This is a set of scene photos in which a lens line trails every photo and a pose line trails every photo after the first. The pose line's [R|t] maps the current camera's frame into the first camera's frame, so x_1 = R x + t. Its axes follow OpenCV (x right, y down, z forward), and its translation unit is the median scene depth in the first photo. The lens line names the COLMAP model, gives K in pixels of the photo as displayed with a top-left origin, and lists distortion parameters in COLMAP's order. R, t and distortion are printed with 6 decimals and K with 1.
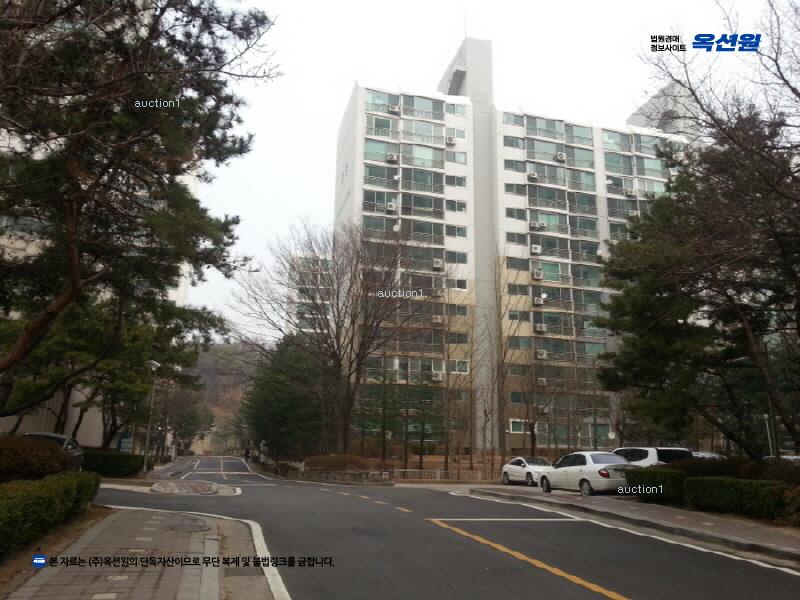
lens RADIAL K [[666.7, 0, 397.6], [0, 666.7, 296.4], [0, 0, 1]] dist [0.003772, -0.022285]
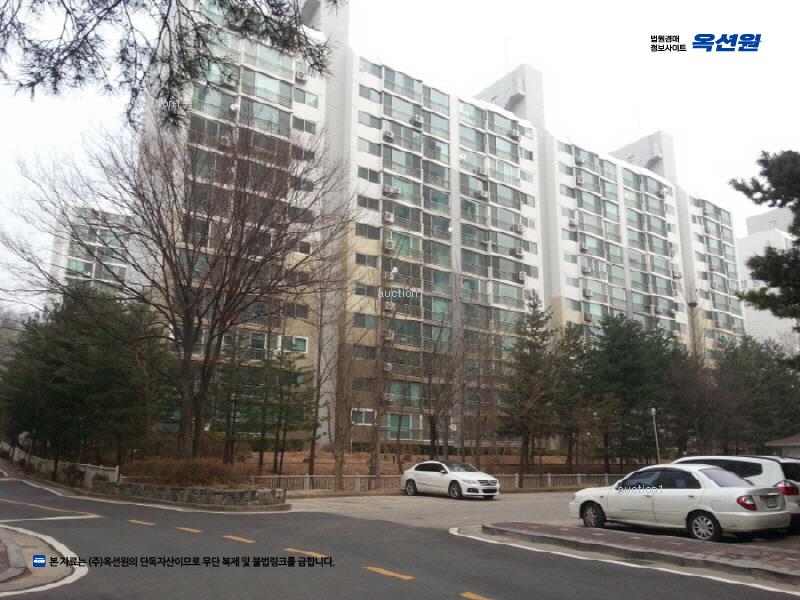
lens RADIAL K [[666.7, 0, 405.3], [0, 666.7, 303.9], [0, 0, 1]] dist [0.003772, -0.022285]
pose [[0.940205, 0.072246, 0.332858, -0.056057], [-0.081005, 0.996635, 0.012493, 0.030171], [-0.330835, -0.038709, 0.942894, 0.157802]]
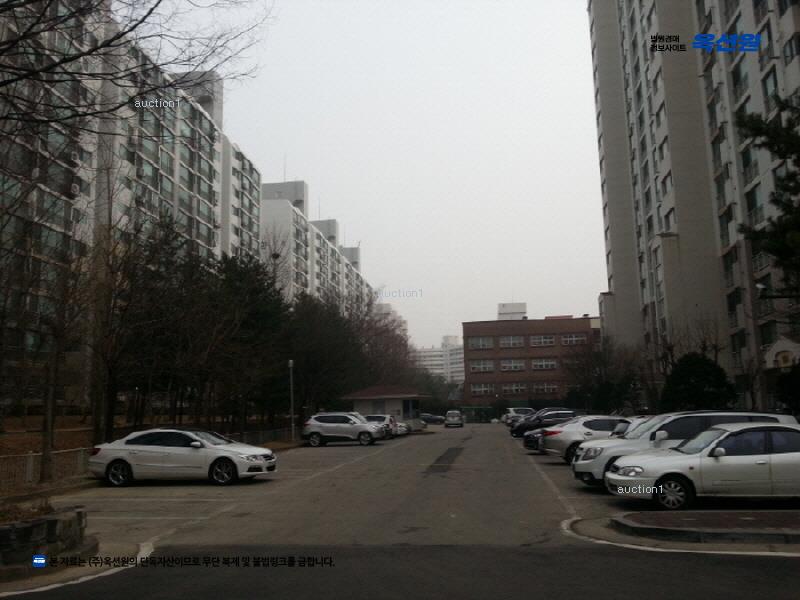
lens RADIAL K [[666.7, 0, 398.5], [0, 666.7, 301.2], [0, 0, 1]] dist [0.003772, -0.022285]
pose [[0.414401, 0.126896, 0.901205, -0.093848], [-0.201815, 0.978391, -0.044963, 0.073178], [-0.887436, -0.163244, 0.431055, 0.341357]]
